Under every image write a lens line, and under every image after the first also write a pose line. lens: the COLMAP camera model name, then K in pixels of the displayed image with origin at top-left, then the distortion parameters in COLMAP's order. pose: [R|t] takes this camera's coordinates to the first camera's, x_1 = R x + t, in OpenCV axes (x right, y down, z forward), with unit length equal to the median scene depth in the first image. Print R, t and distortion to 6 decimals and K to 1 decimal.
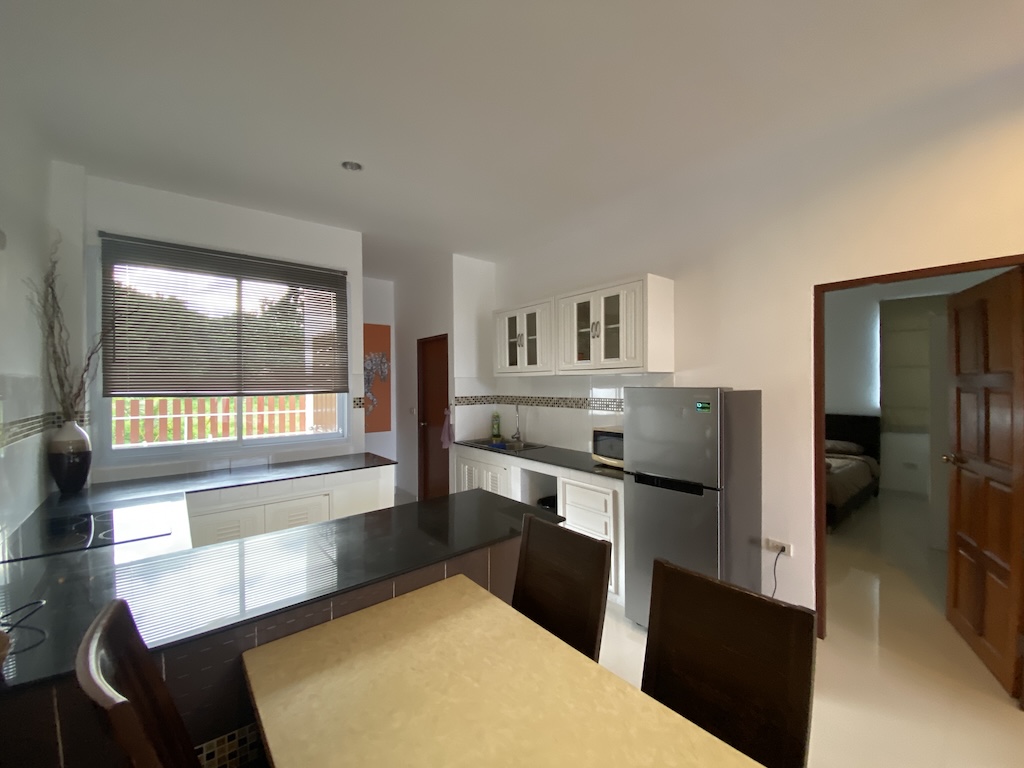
lens RADIAL K [[415.2, 0, 512.0], [0, 415.2, 384.0], [0, 0, 1]] dist [-0.002544, -0.000460]
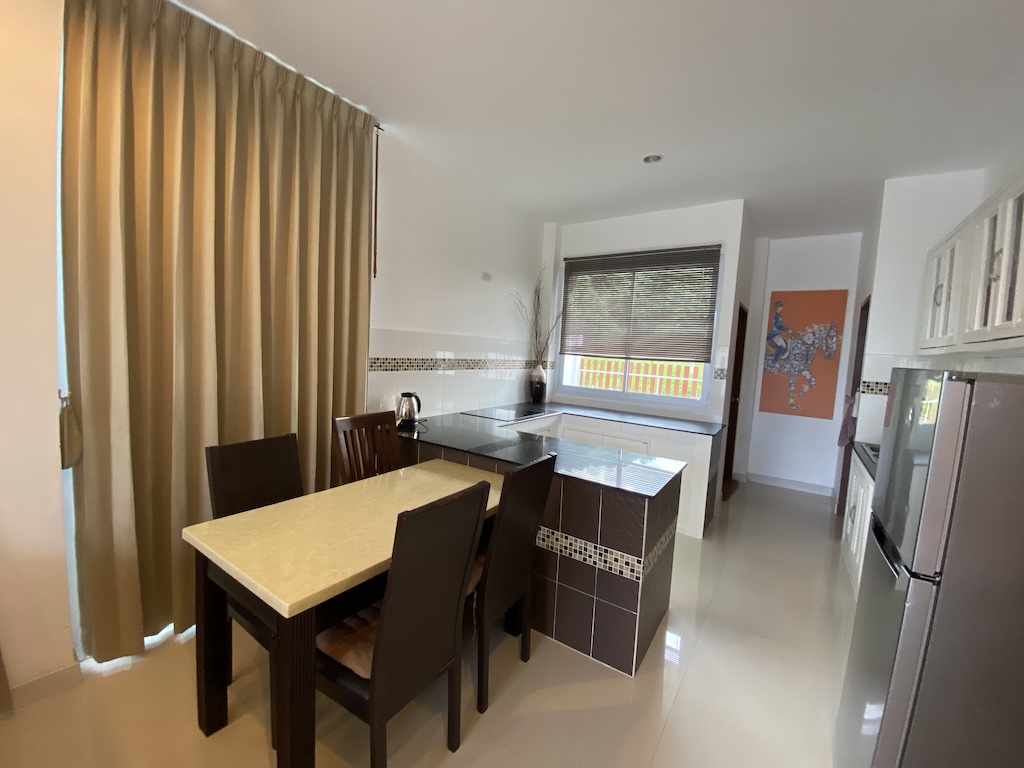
lens RADIAL K [[415.2, 0, 512.0], [0, 415.2, 384.0], [0, 0, 1]] dist [-0.002544, -0.000460]
pose [[0.270363, 0.105368, -0.956975, 0.548446], [-0.055091, 0.994058, 0.093886, 0.002112], [0.961181, 0.027337, 0.274561, 0.276543]]
